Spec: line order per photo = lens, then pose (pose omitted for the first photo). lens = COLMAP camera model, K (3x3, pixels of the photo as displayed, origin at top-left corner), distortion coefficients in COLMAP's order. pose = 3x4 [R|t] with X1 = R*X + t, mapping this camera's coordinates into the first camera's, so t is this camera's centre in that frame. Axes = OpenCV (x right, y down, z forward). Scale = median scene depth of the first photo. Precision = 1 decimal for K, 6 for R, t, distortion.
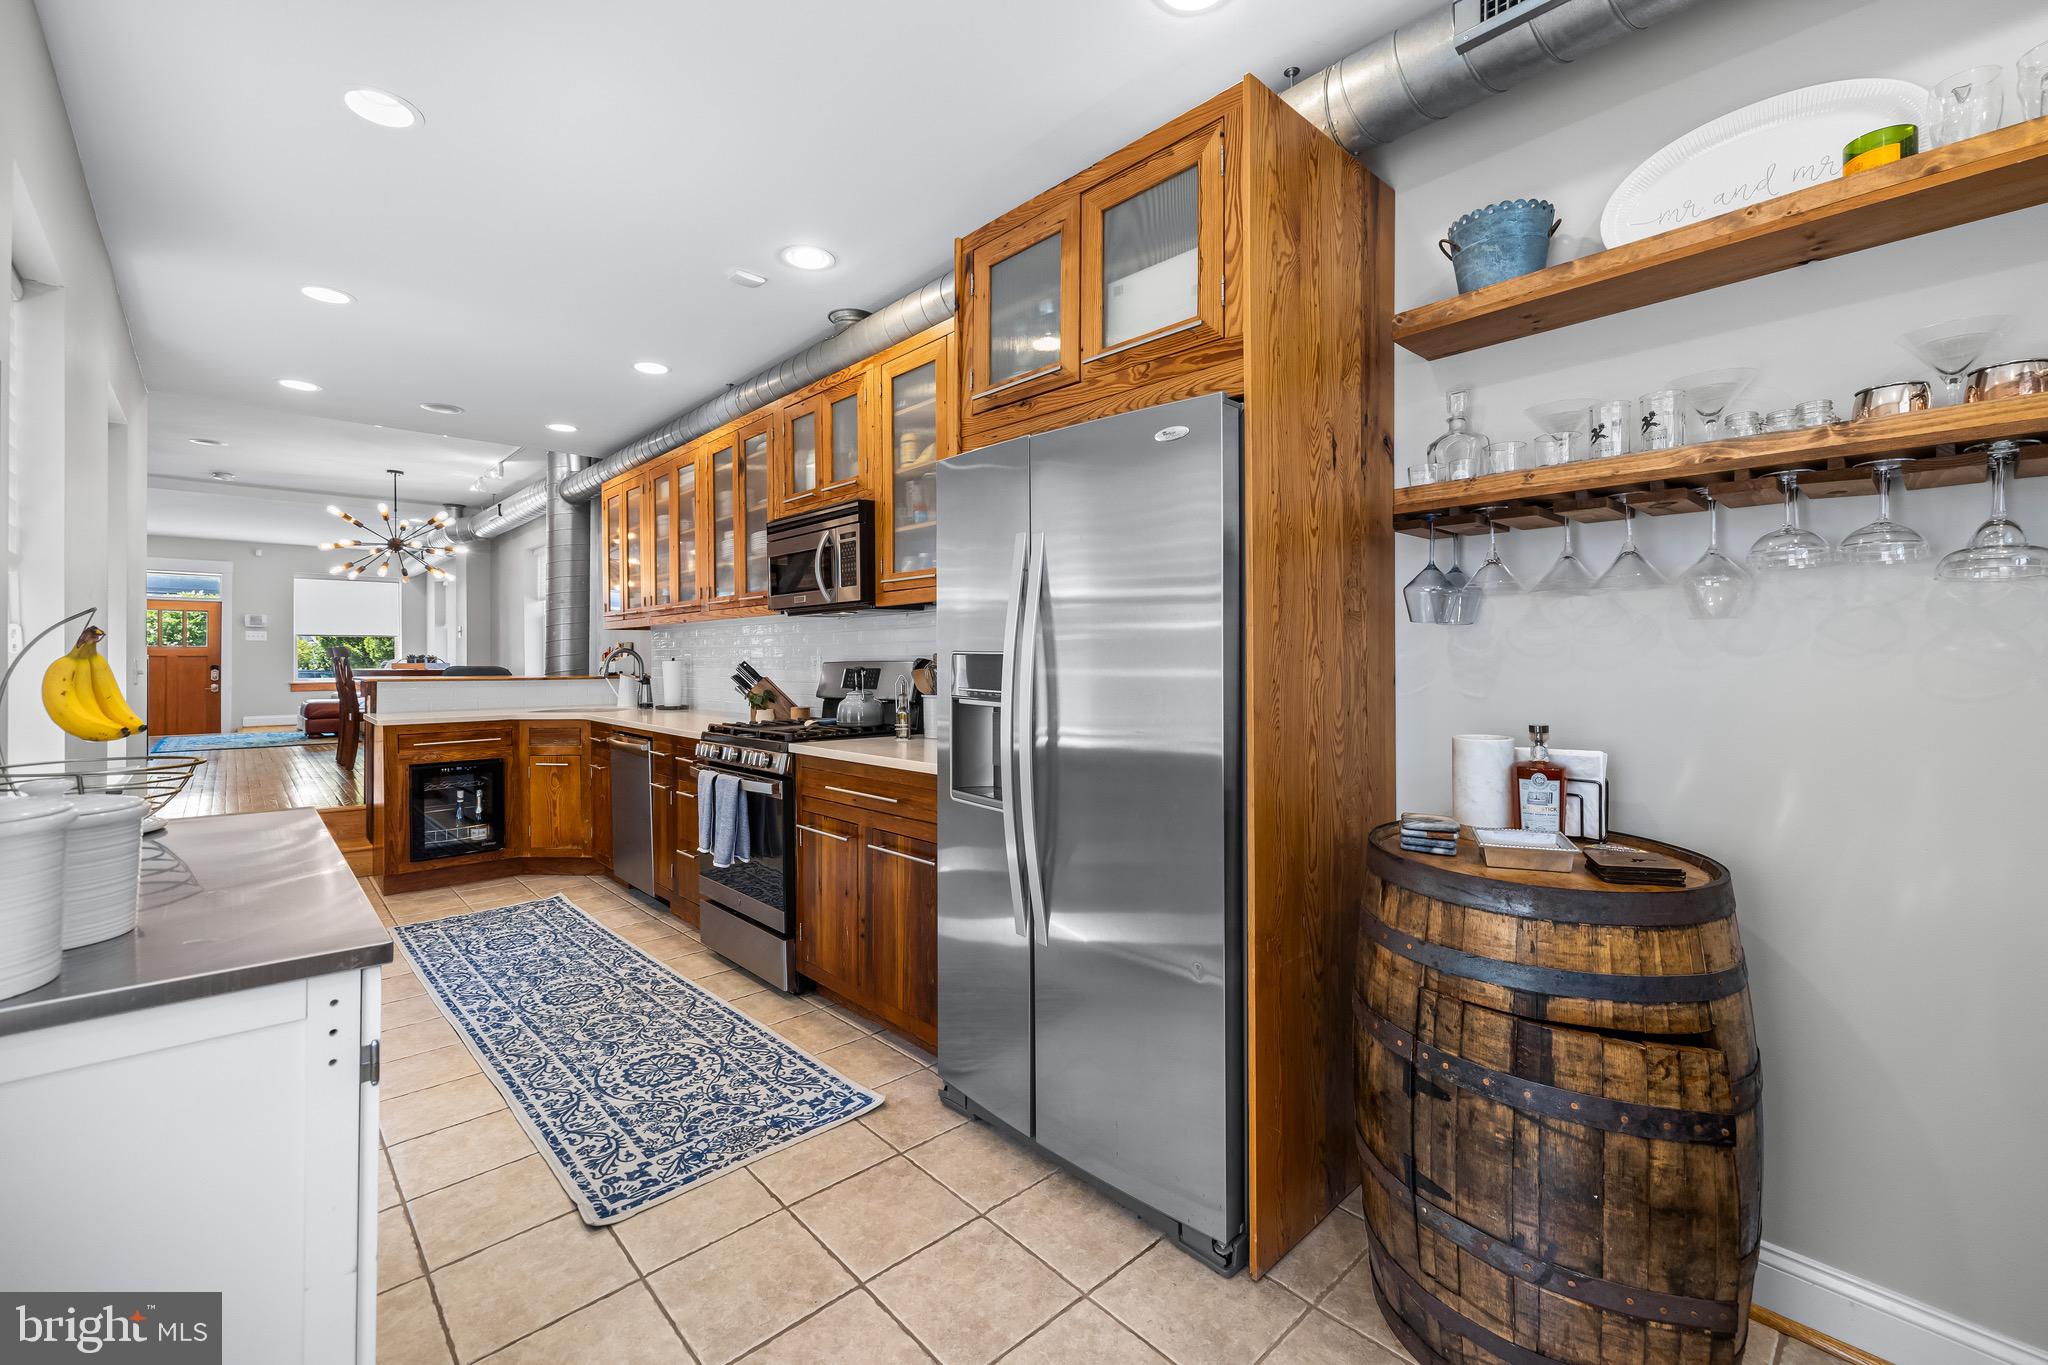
lens RADIAL K [[860.3, 0, 1024.2], [0, 860.3, 651.8], [0, 0, 1]] dist [-0.002164, 0.000039]
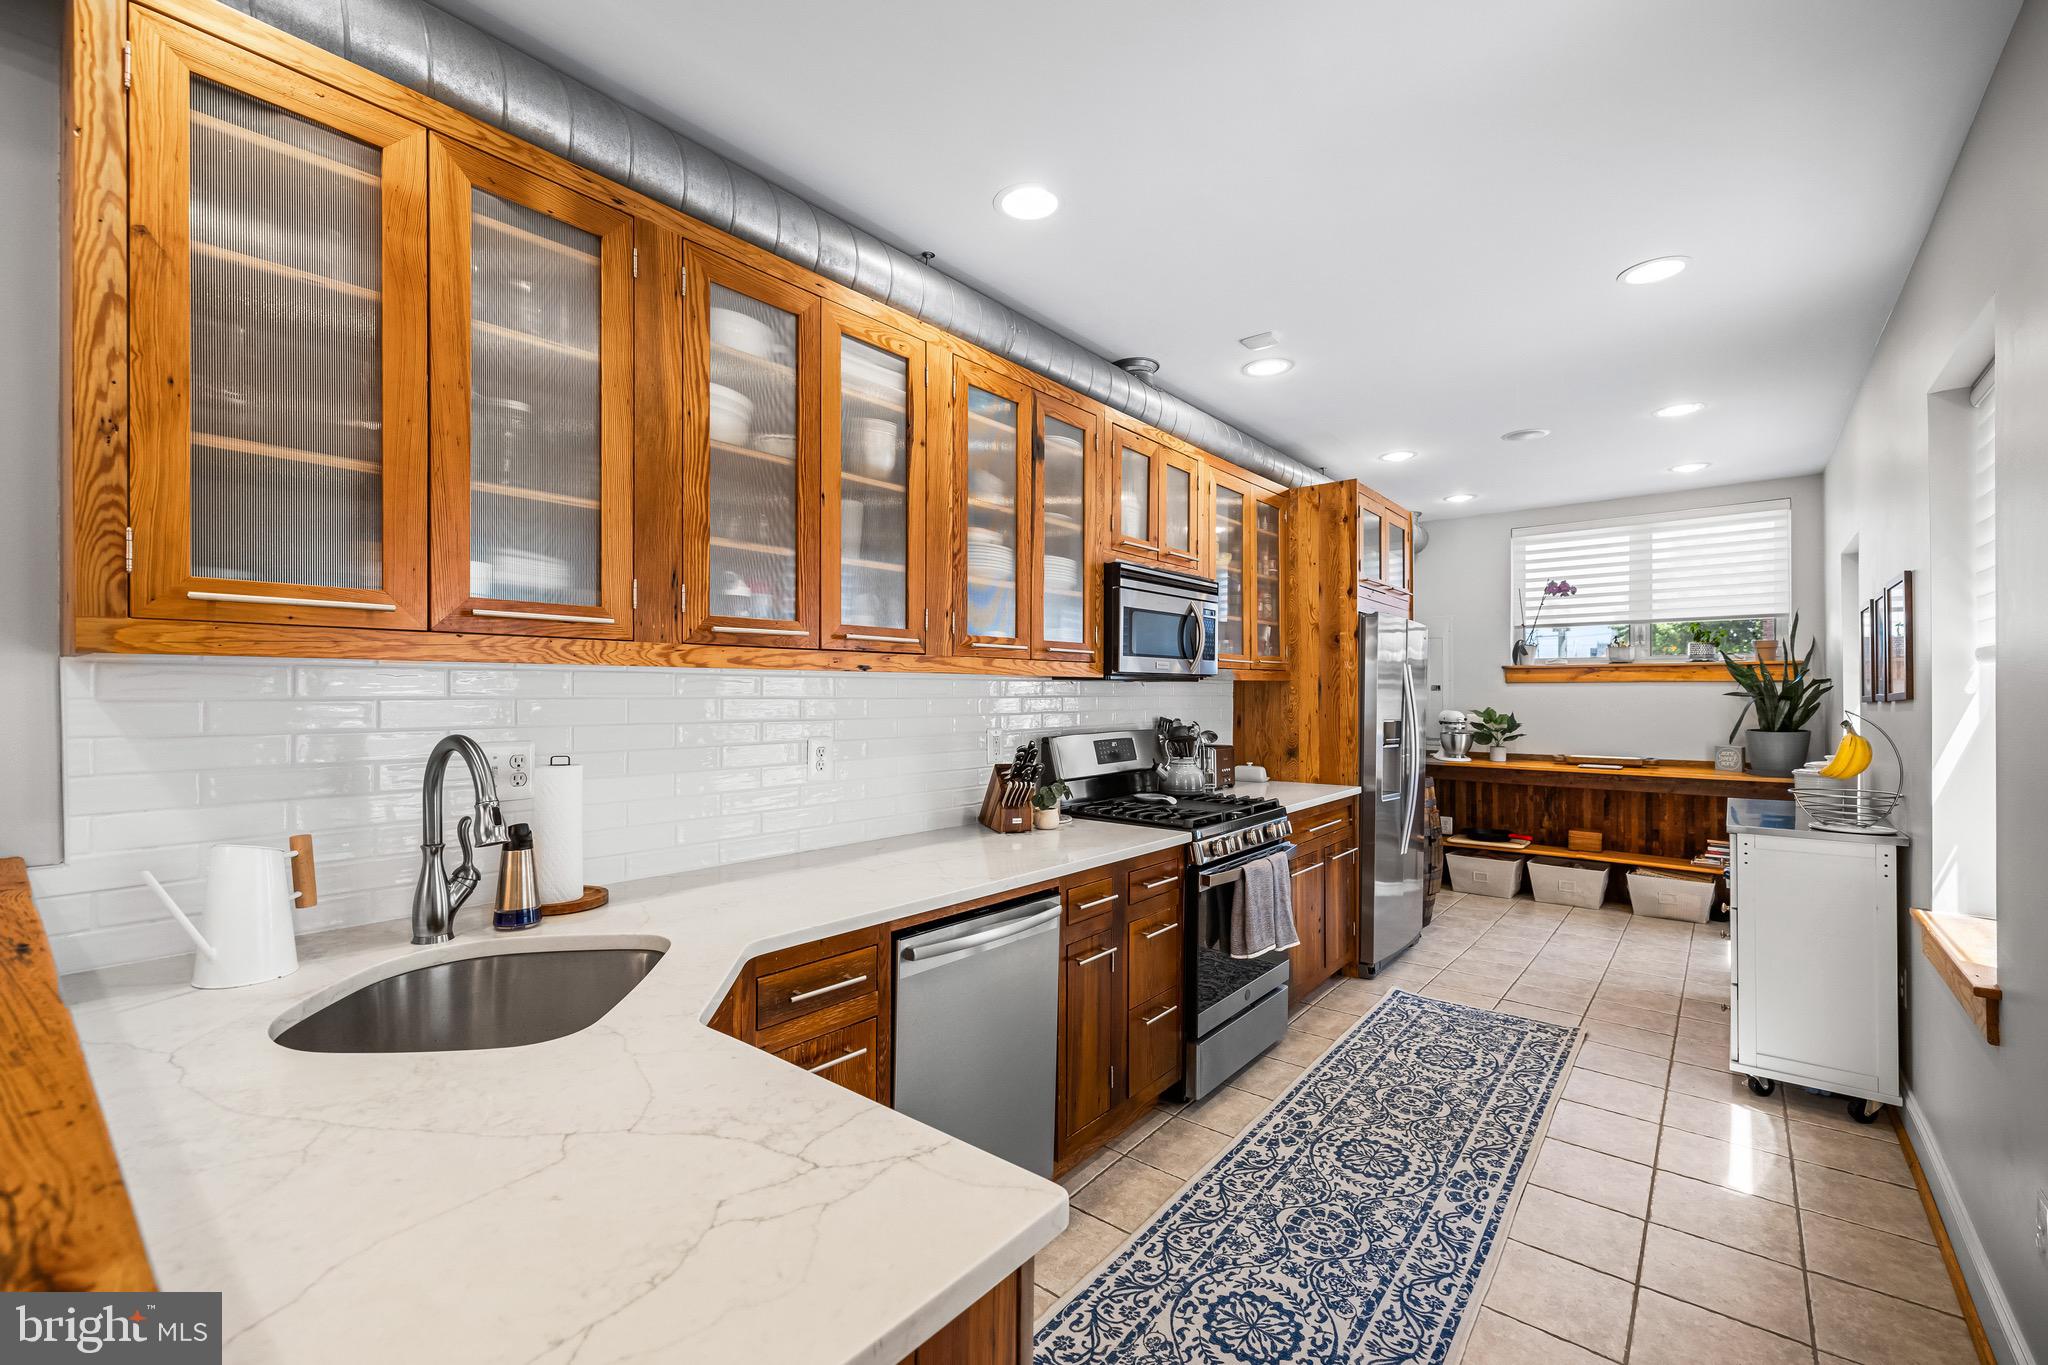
lens RADIAL K [[868.4, 0, 1011.2], [0, 868.4, 687.6], [0, 0, 1]] dist [0.001364, 0.000324]
pose [[-0.126827, 0.009417, 0.991880, -0.983390], [-0.007232, 0.999920, -0.010418, -0.023391], [-0.991899, -0.008495, -0.126748, 1.096731]]
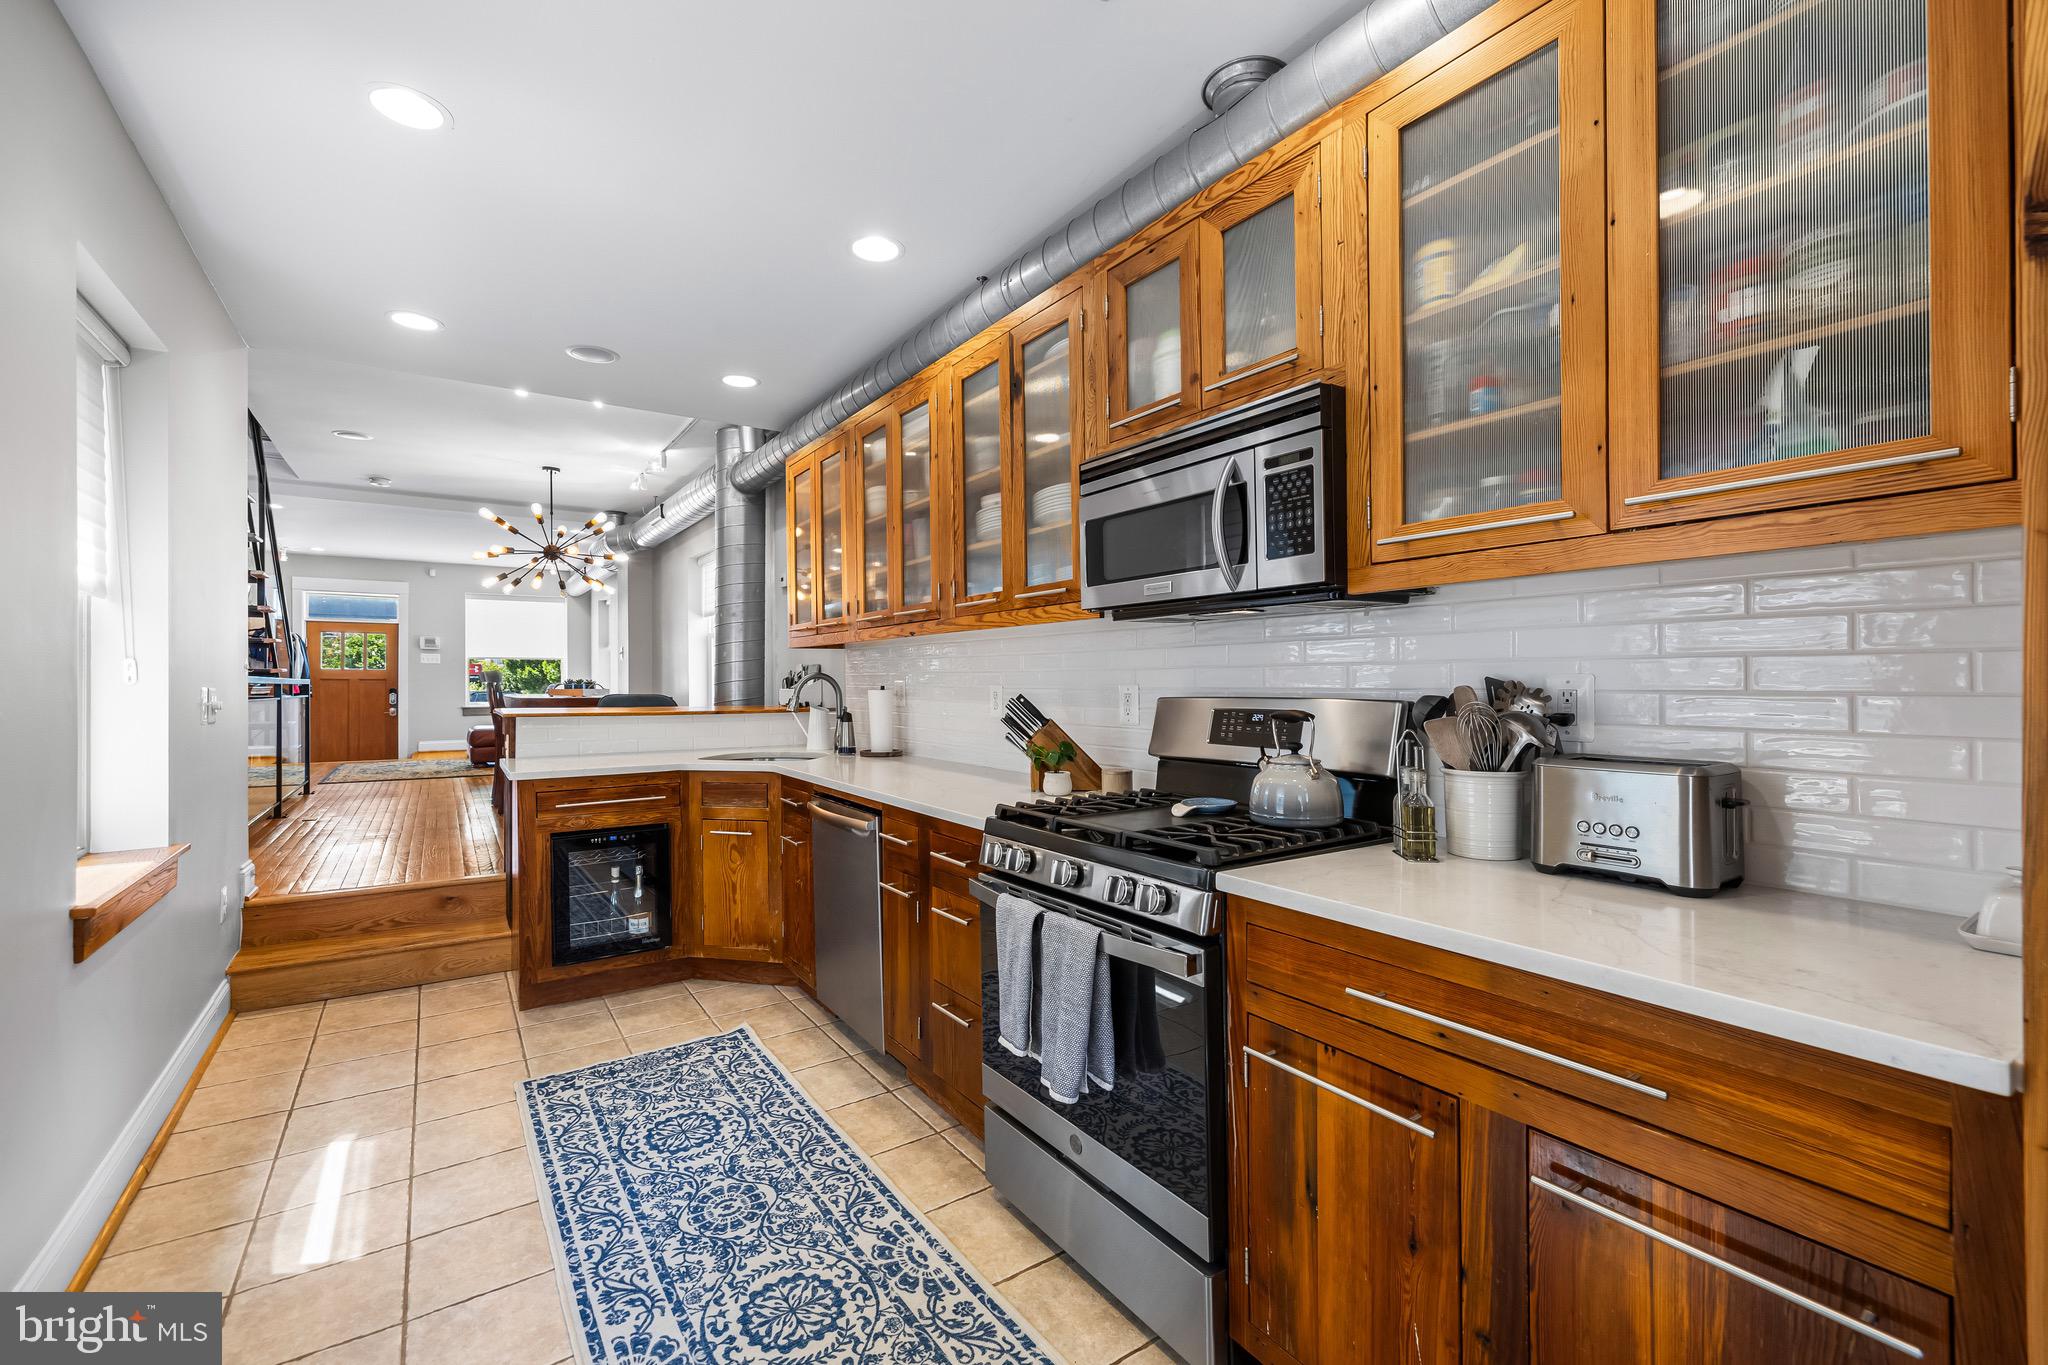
lens RADIAL K [[862.8, 0, 1014.3], [0, 862.8, 677.5], [0, 0, 1]] dist [-0.000303, 0.000127]
pose [[0.987351, 0.000309, -0.158551, -0.227925], [0.000560, 0.999985, 0.005434, -0.005027], [0.158550, -0.005454, 0.987336, 0.368003]]
